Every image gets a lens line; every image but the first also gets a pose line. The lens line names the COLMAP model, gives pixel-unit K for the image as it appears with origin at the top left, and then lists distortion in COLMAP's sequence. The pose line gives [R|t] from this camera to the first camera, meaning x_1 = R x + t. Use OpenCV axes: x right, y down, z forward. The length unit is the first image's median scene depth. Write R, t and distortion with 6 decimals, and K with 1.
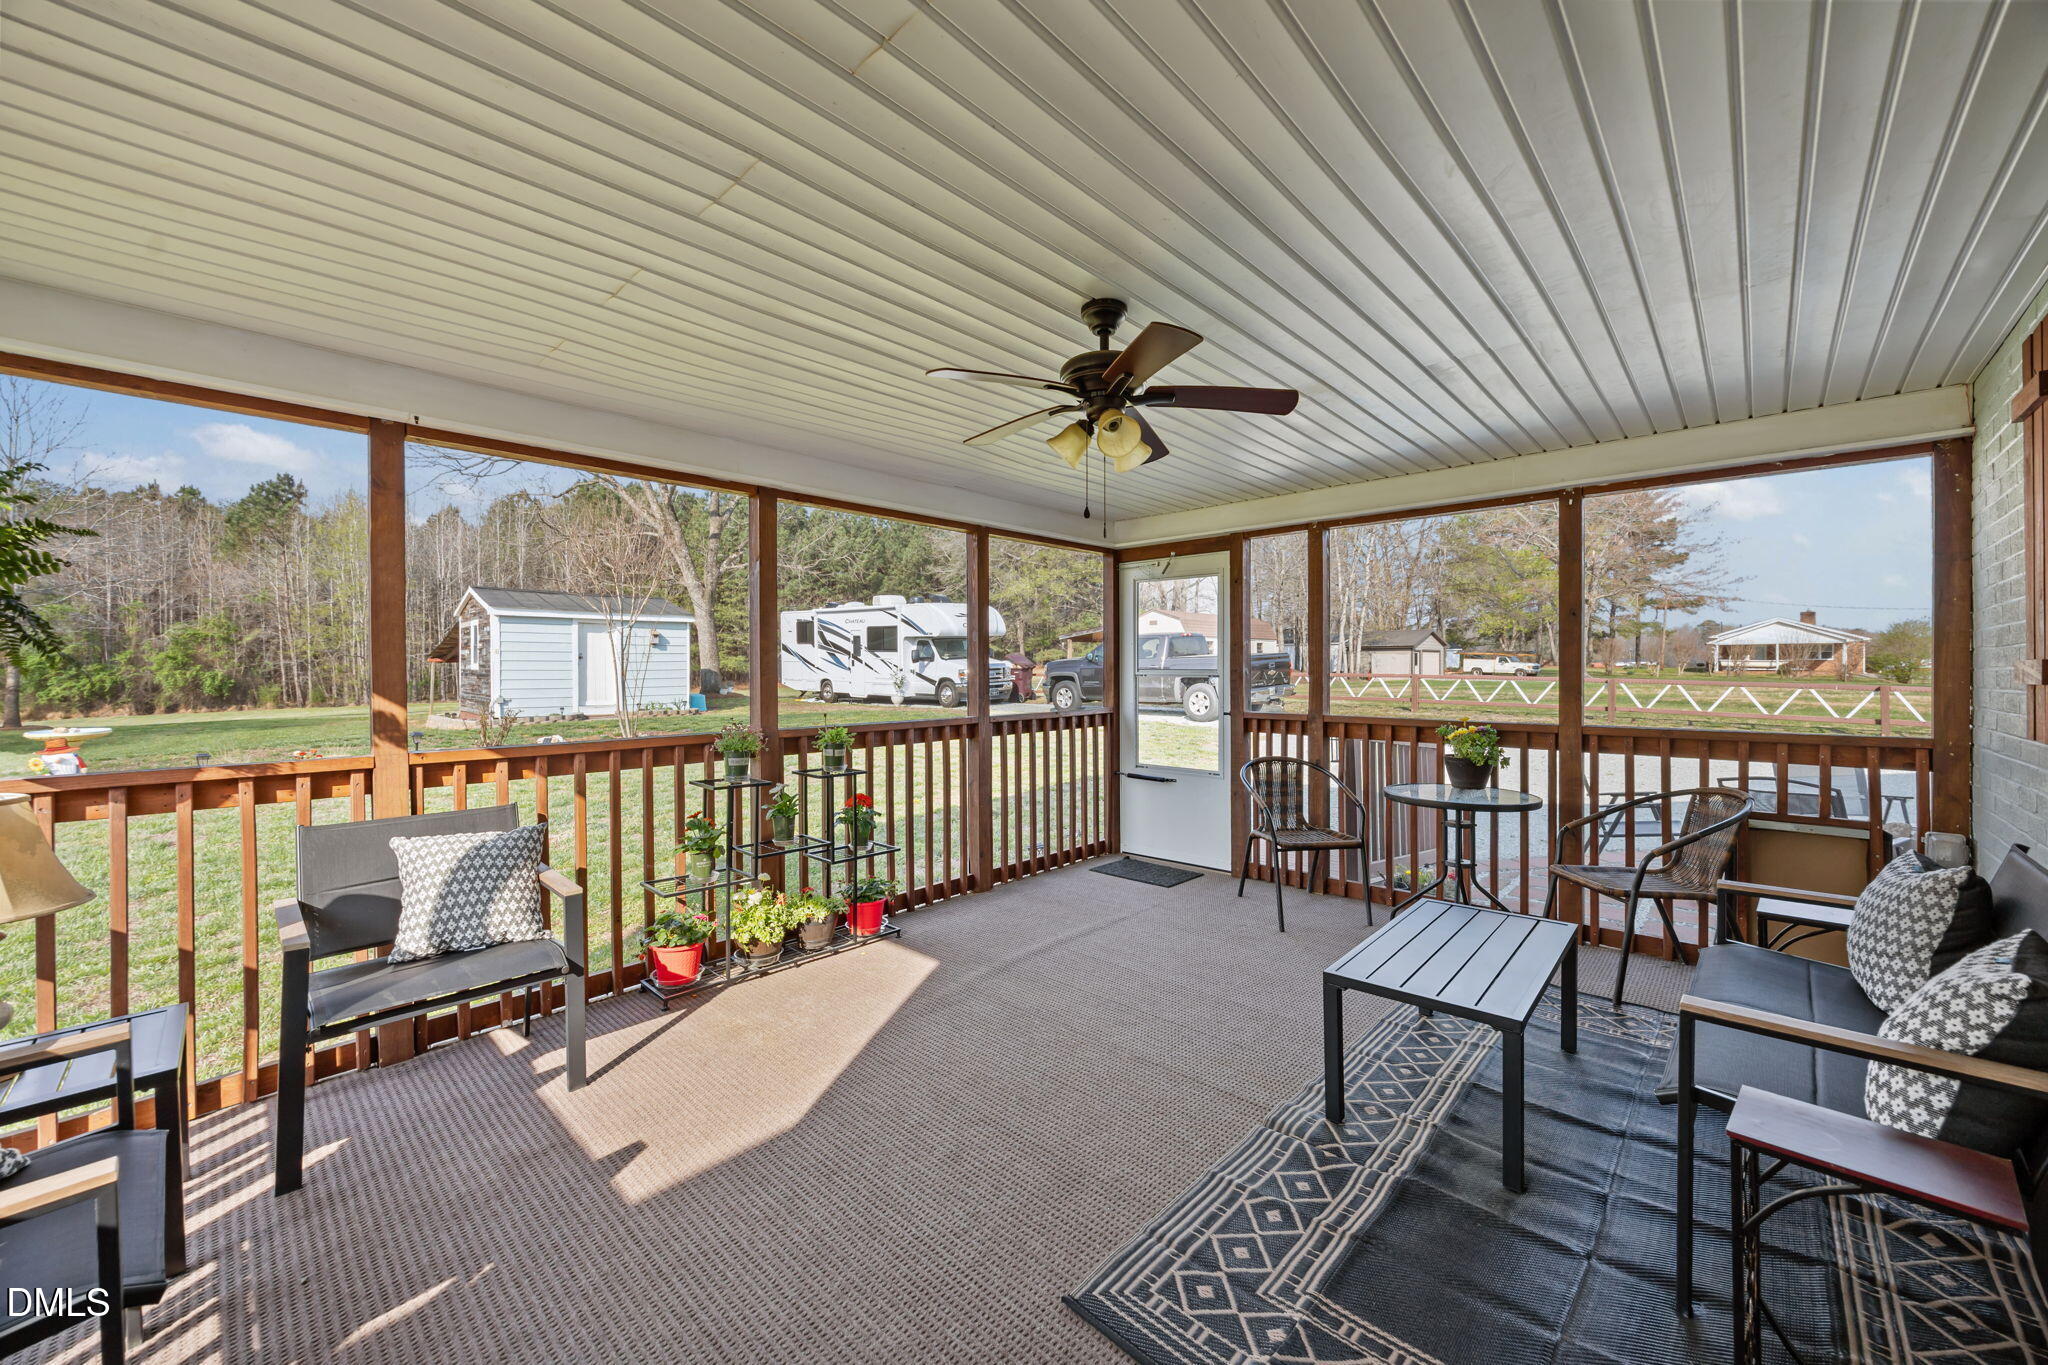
lens RADIAL K [[781.3, 0, 1024.0], [0, 781.3, 682.5], [0, 0, 1]] dist [-0.007535, -0.000487]
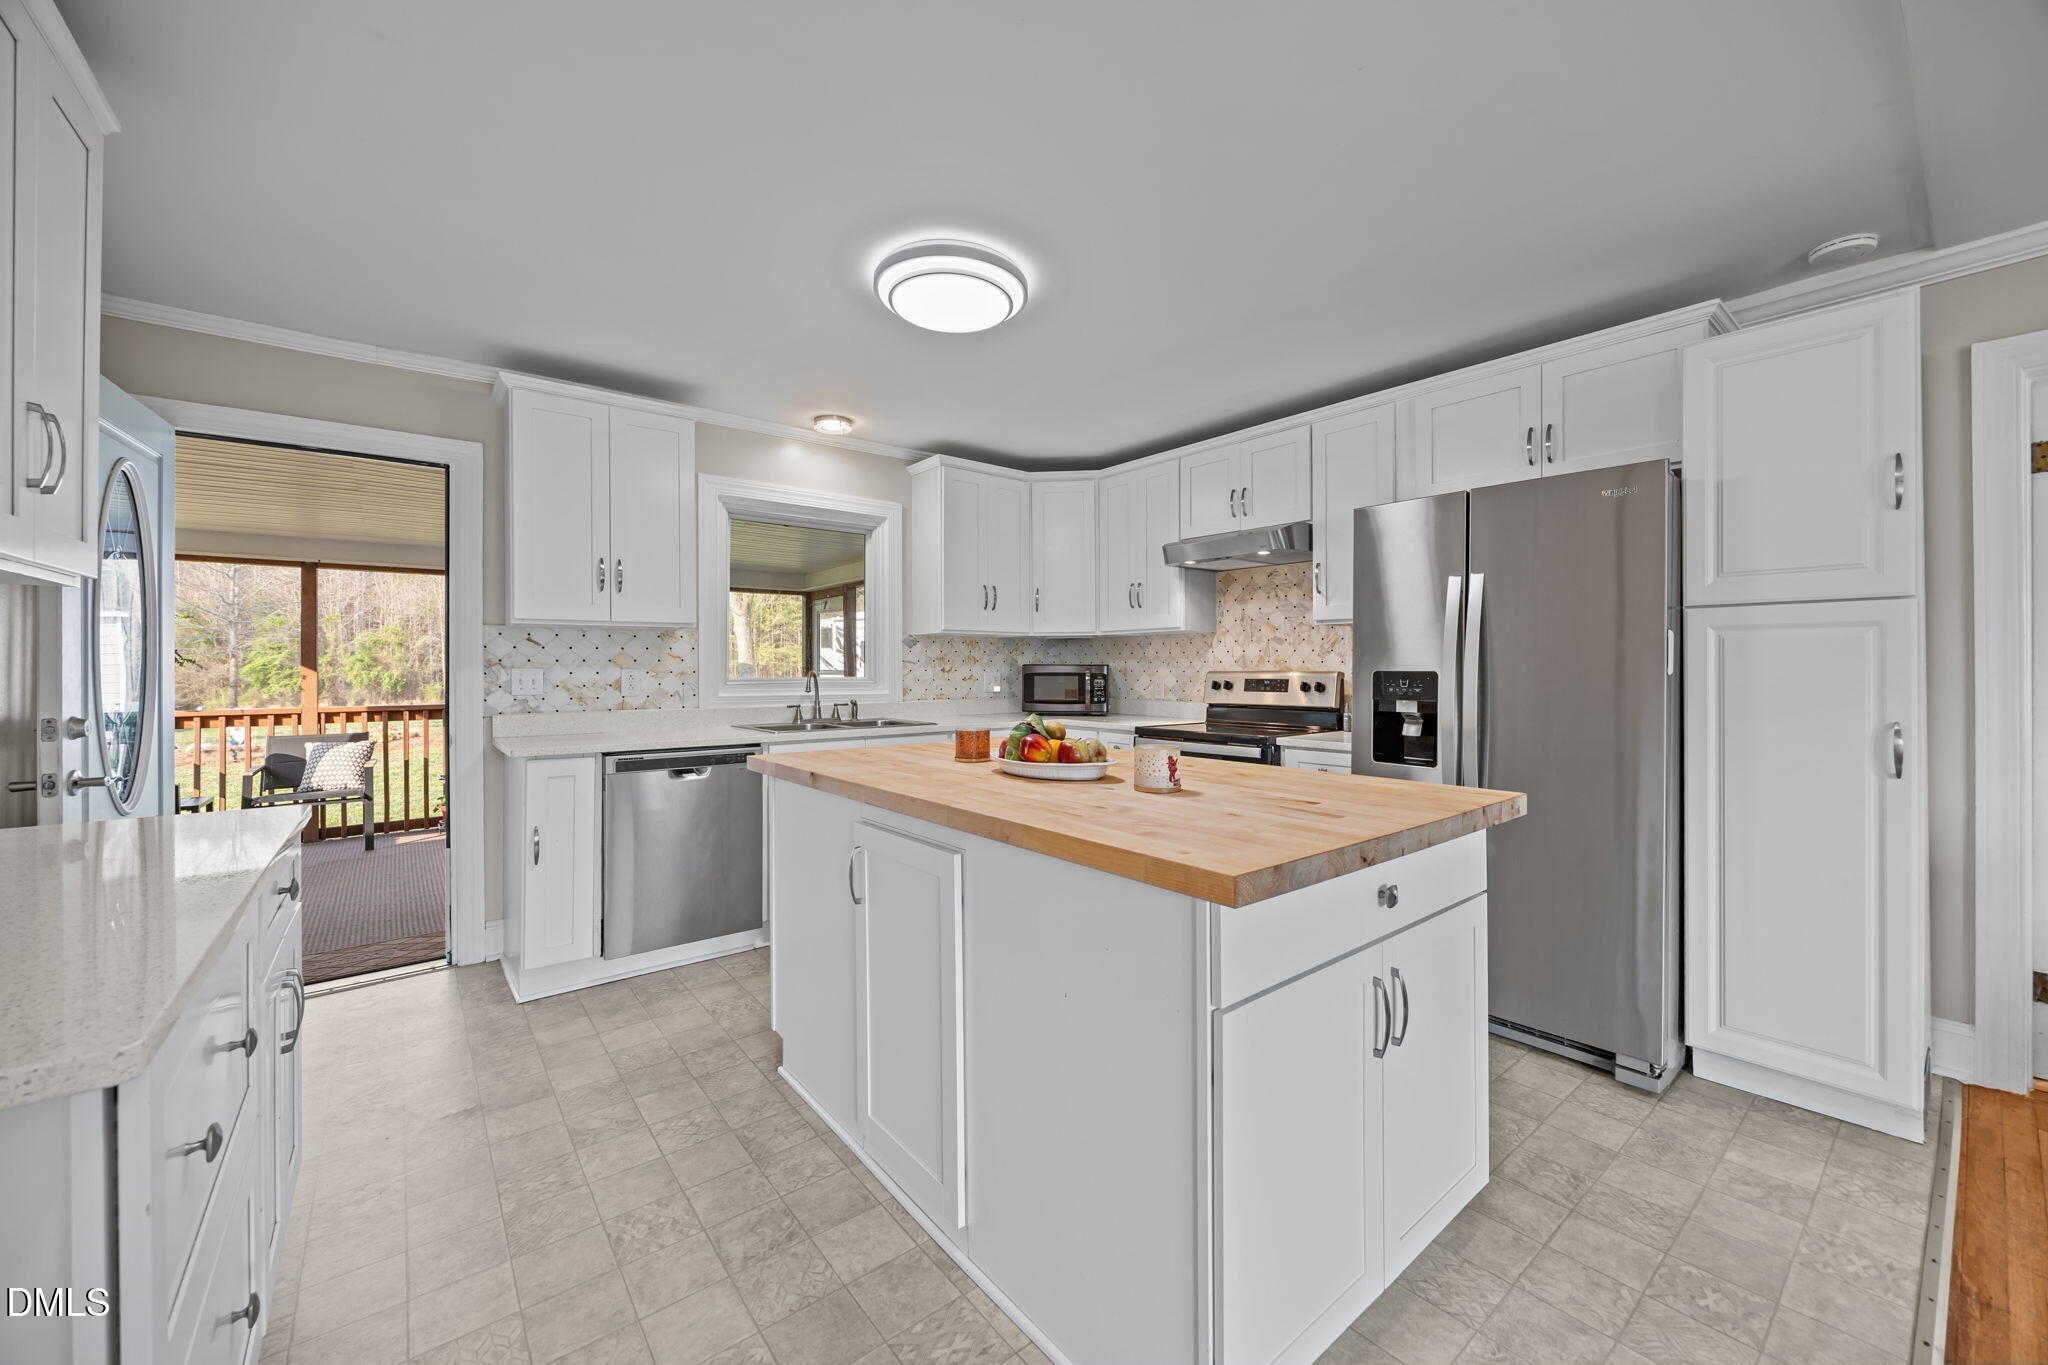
lens RADIAL K [[781.3, 0, 1024.0], [0, 781.3, 682.5], [0, 0, 1]] dist [-0.007535, -0.000487]
pose [[0.990640, 0.001286, -0.136493, 1.389598], [-0.001248, 0.999999, 0.000365, 0.014660], [0.136493, -0.000191, 0.990641, -0.852896]]
